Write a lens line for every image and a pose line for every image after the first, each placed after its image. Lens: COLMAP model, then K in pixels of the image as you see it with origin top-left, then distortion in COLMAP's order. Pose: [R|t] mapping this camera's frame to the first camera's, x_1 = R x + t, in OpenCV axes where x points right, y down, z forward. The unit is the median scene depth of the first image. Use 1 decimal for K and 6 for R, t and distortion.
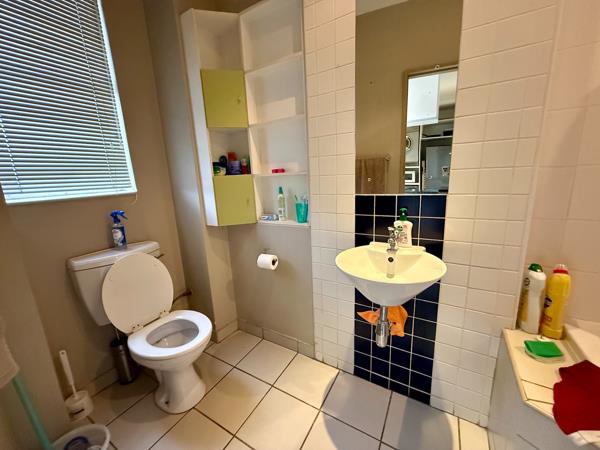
lens RADIAL K [[241.4, 0, 299.4], [0, 241.4, 227.0], [0, 0, 1]] dist [0.001803, 0.000099]
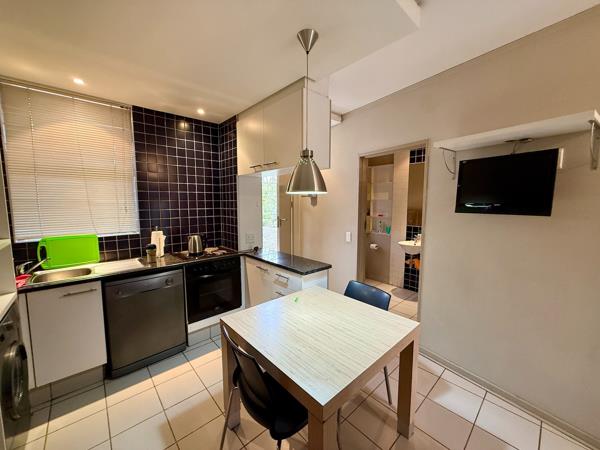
lens RADIAL K [[241.4, 0, 301.0], [0, 241.4, 226.3], [0, 0, 1]] dist [0.001803, 0.000099]
pose [[0.954296, 0.069146, -0.290754, -0.144889], [-0.092999, 0.993271, -0.069021, 0.187950], [0.284025, 0.092906, 0.954305, -2.045580]]
